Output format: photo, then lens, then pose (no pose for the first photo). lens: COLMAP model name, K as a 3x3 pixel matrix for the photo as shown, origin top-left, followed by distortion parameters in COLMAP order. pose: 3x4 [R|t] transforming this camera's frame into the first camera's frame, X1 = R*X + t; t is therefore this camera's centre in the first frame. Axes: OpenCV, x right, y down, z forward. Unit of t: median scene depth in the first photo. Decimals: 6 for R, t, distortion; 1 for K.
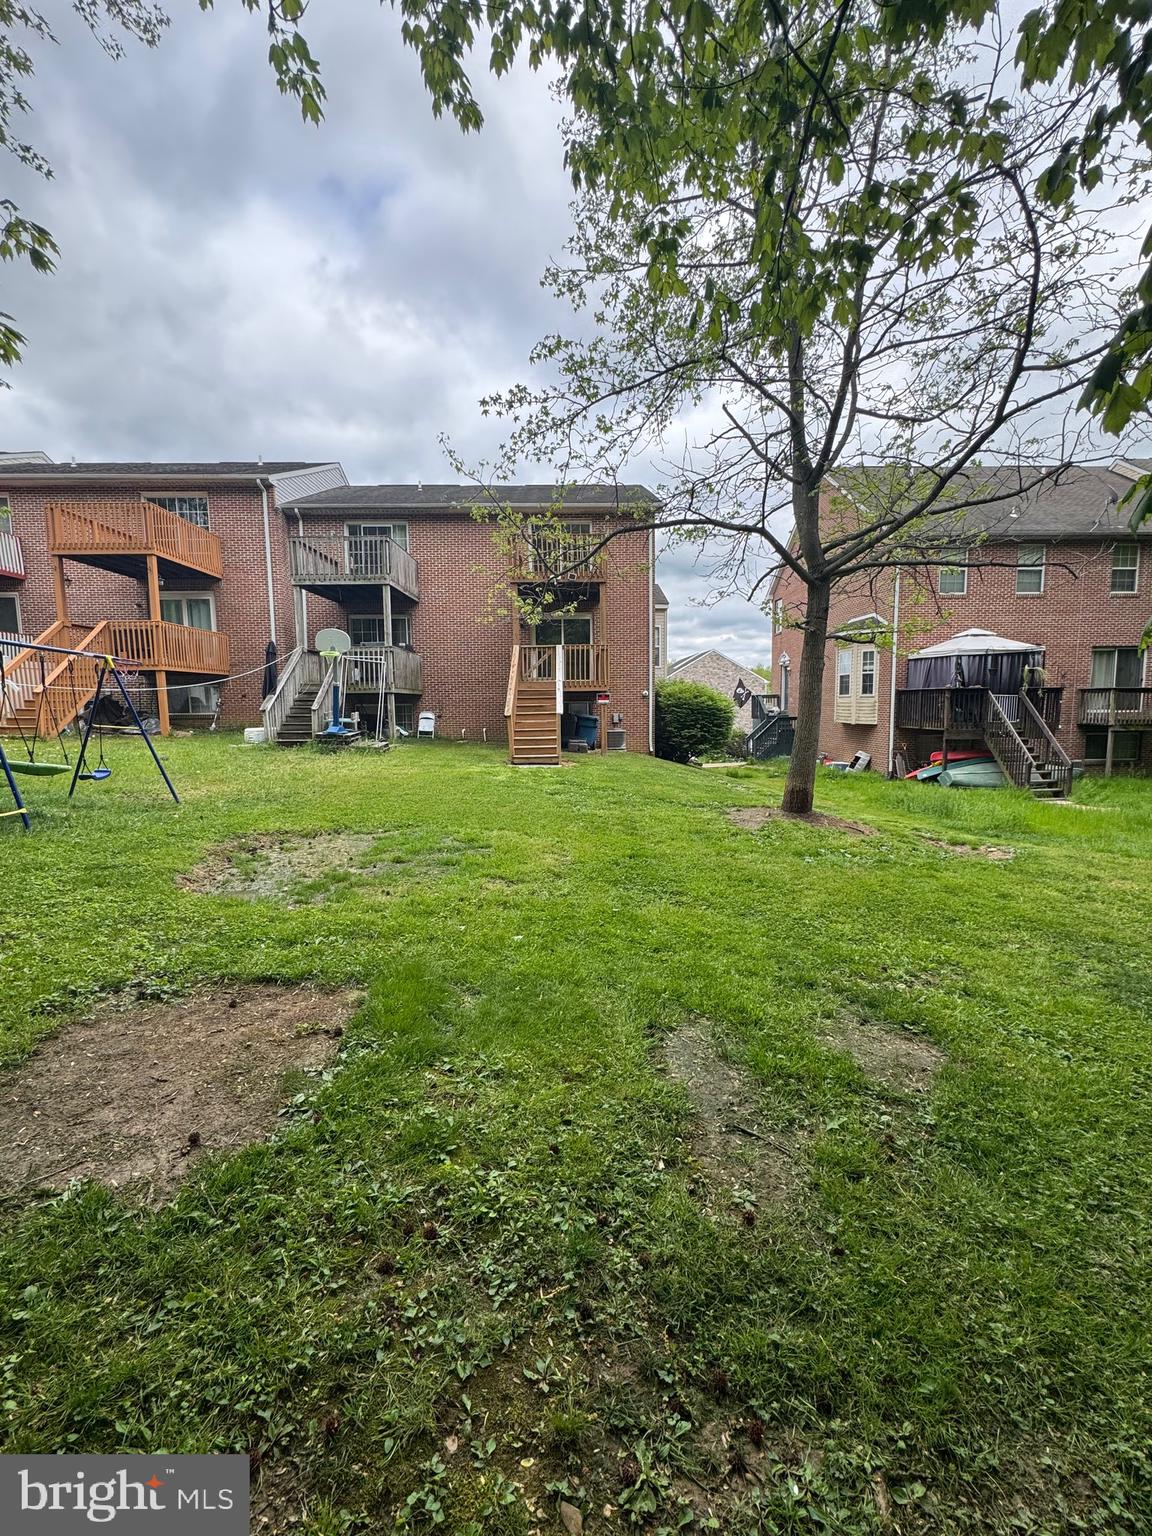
lens RADIAL K [[613.4, 0, 575.2], [0, 613.4, 768.5], [0, 0, 1]] dist [-0.004330, 0.001156]
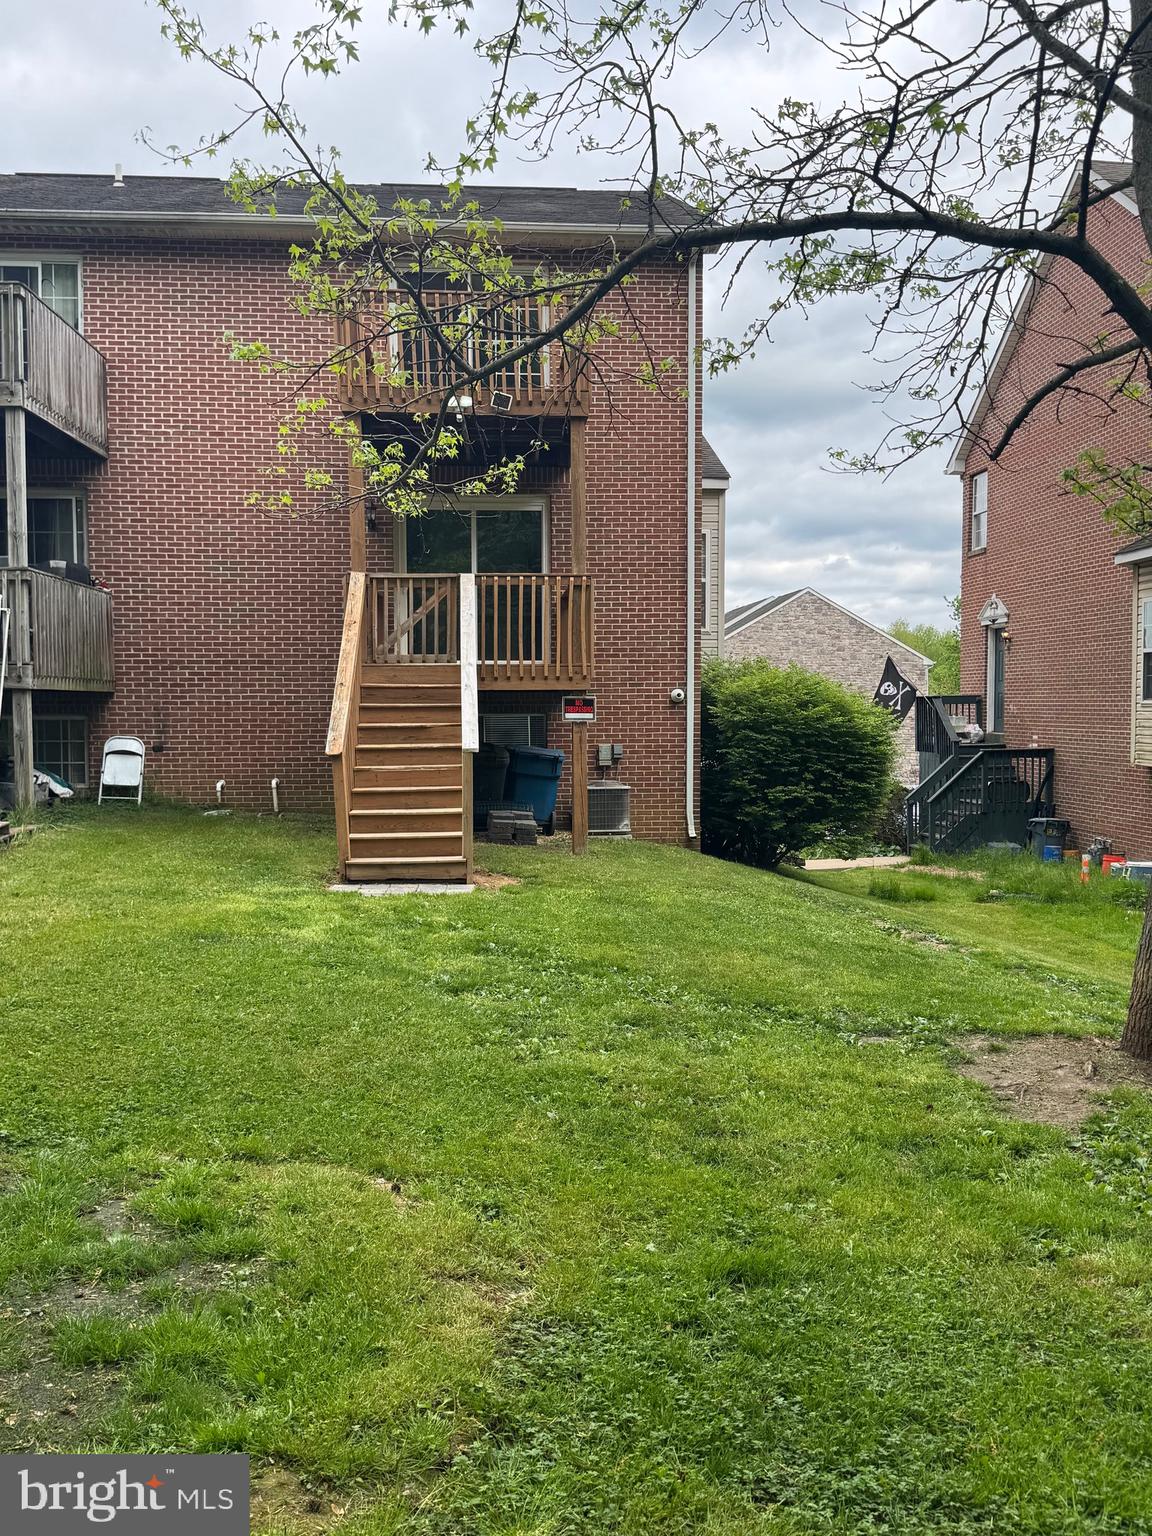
lens RADIAL K [[1409.5, 0, 573.9], [0, 1409.5, 771.3], [0, 0, 1]] dist [0.063278, 0.000000]
pose [[0.998338, 0.005999, 0.057321, -0.009611], [-0.002531, 0.998173, -0.060374, -0.020069], [-0.057579, 0.060129, 0.996529, 0.102581]]
